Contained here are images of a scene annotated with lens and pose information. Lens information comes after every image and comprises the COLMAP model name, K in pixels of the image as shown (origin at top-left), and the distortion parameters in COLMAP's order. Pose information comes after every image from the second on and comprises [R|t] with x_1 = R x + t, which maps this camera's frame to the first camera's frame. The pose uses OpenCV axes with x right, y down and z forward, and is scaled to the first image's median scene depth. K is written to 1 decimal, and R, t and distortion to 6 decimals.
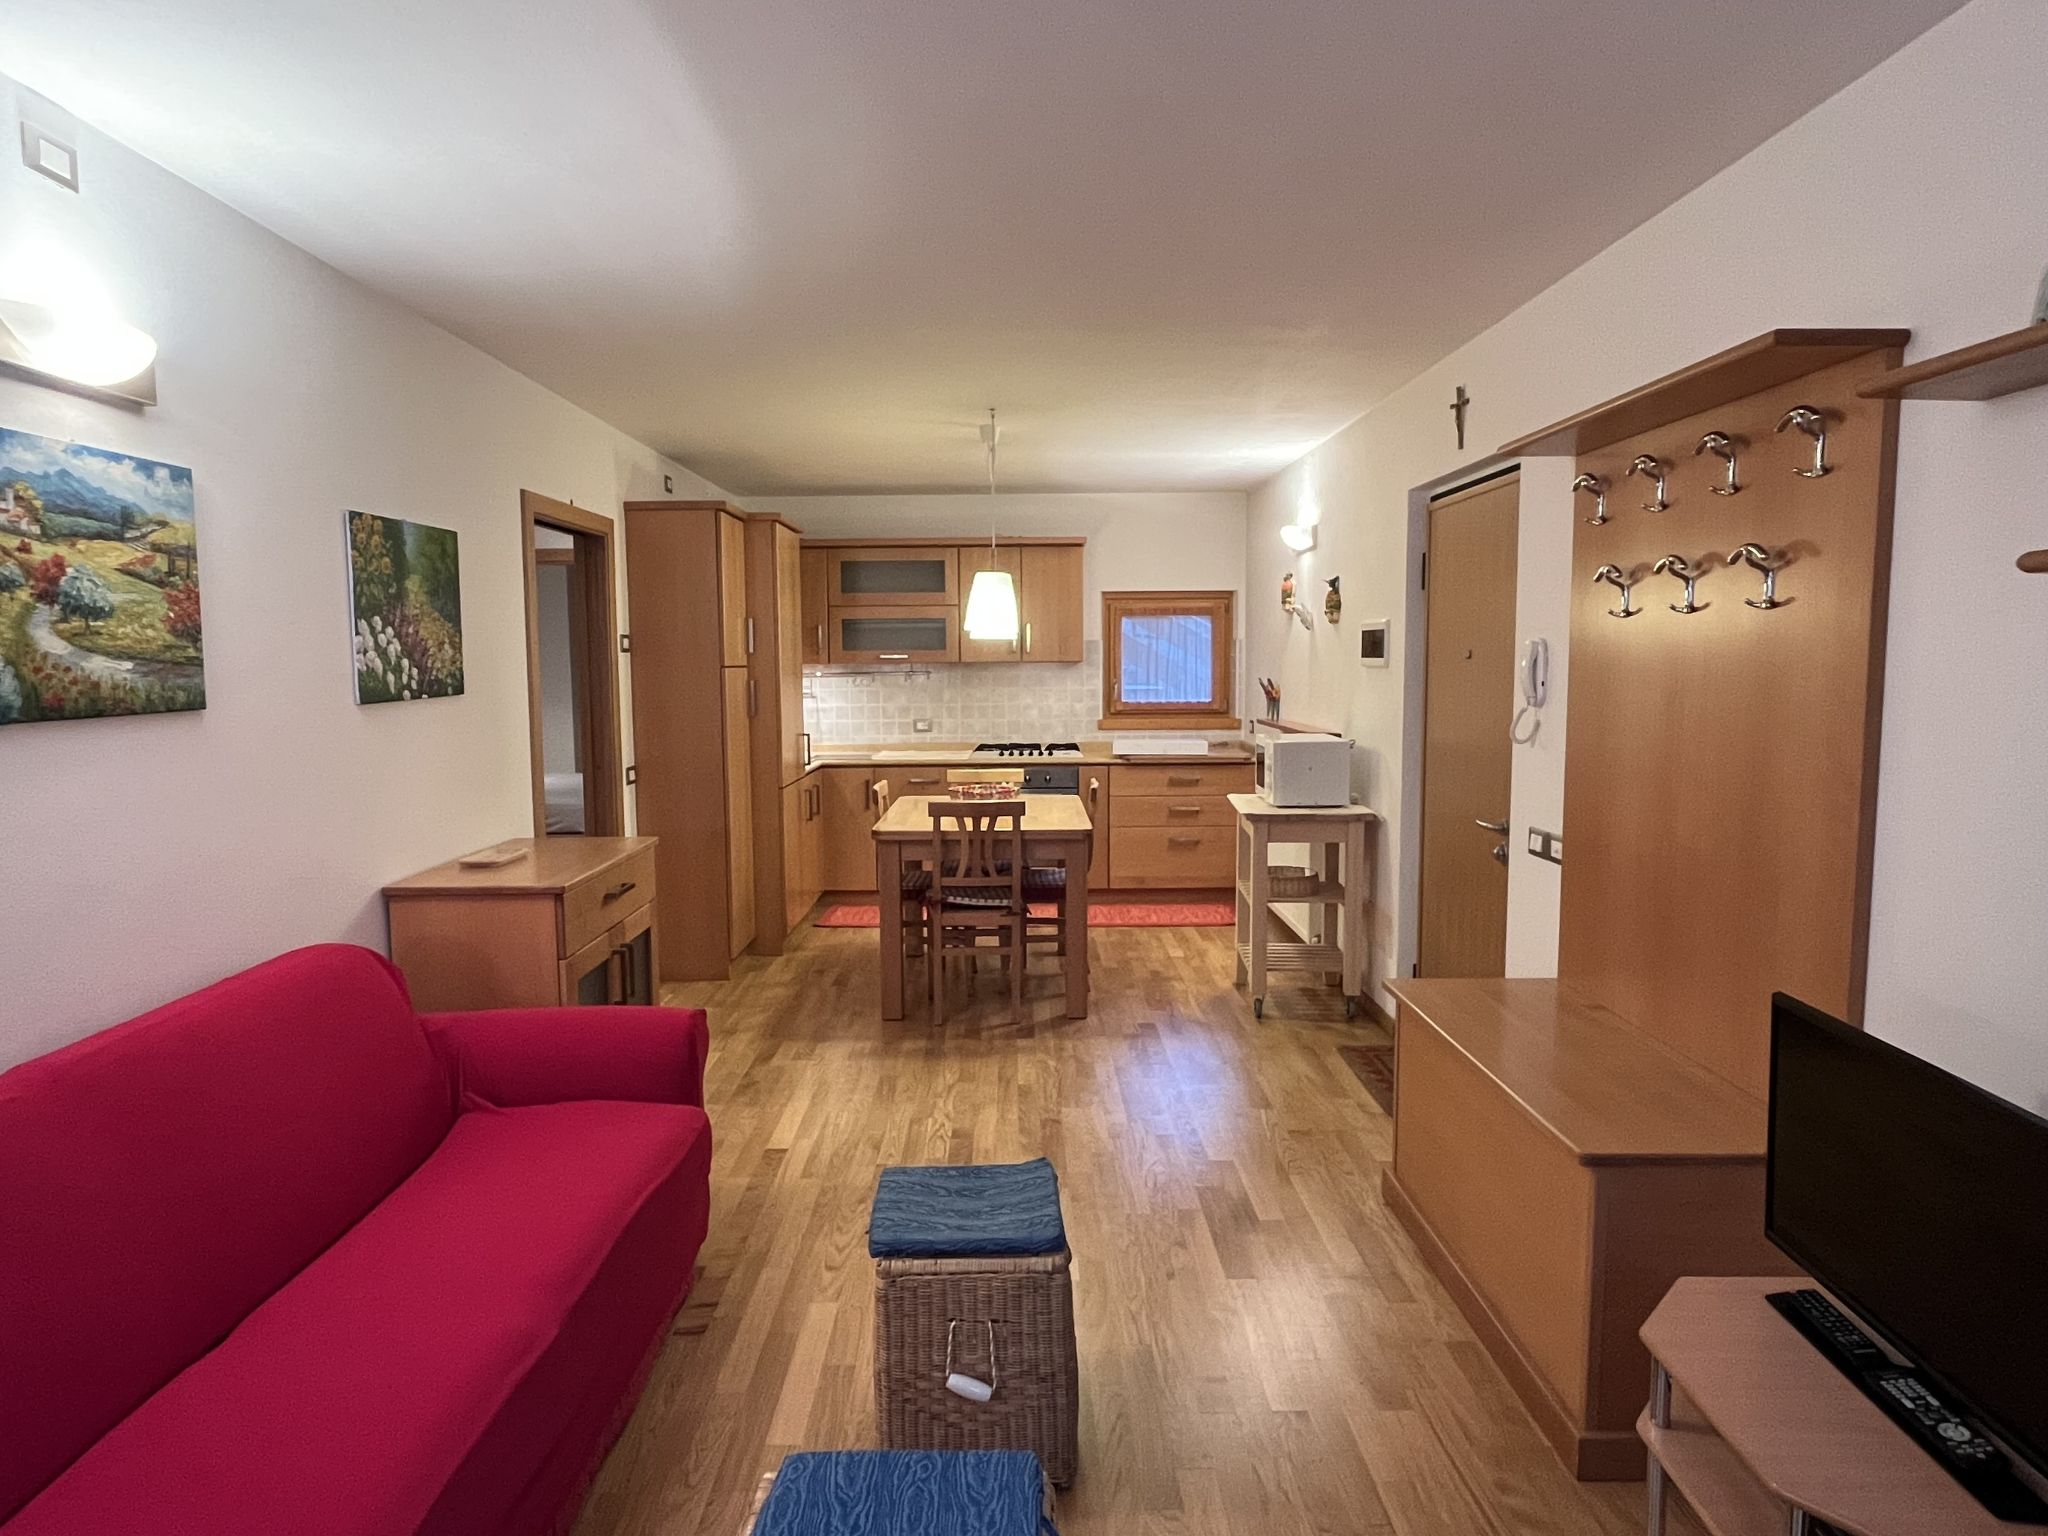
lens RADIAL K [[1188.9, 0, 1019.4], [0, 1188.9, 762.6], [0, 0, 1]] dist [-0.003807, -0.000956]
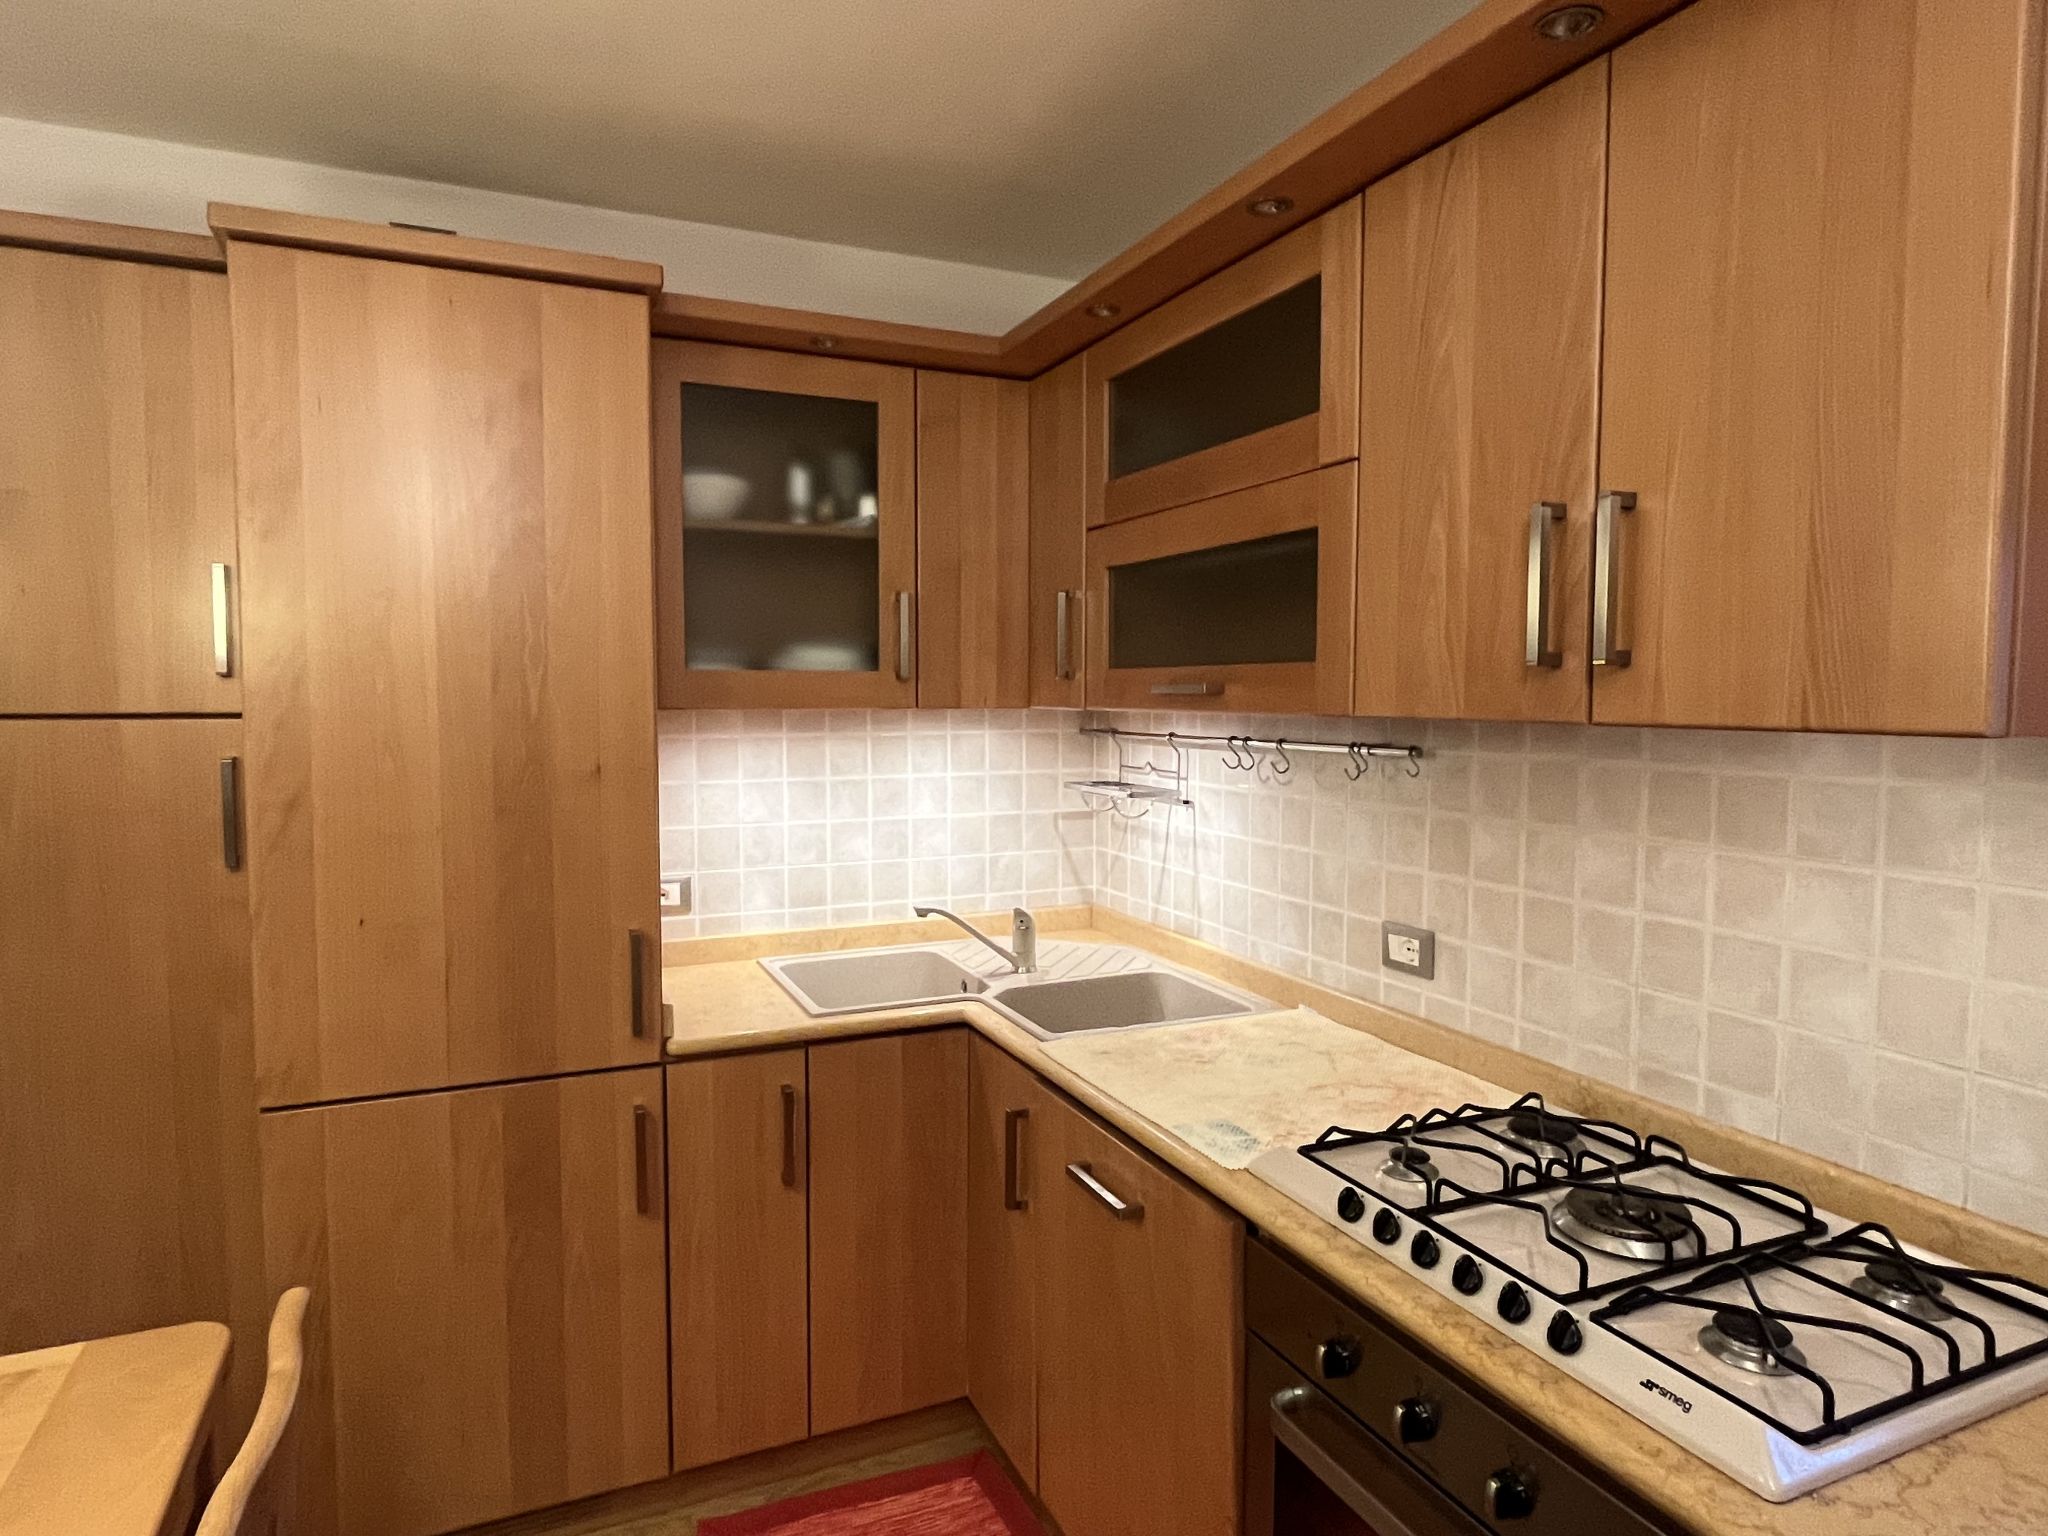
lens RADIAL K [[1188.9, 0, 1019.4], [0, 1188.9, 762.6], [0, 0, 1]] dist [-0.003807, -0.000956]
pose [[0.410972, 0.060850, -0.909615, 0.120628], [-0.086203, 0.995893, 0.027674, -0.072534], [0.907563, 0.067039, 0.414529, 0.812673]]
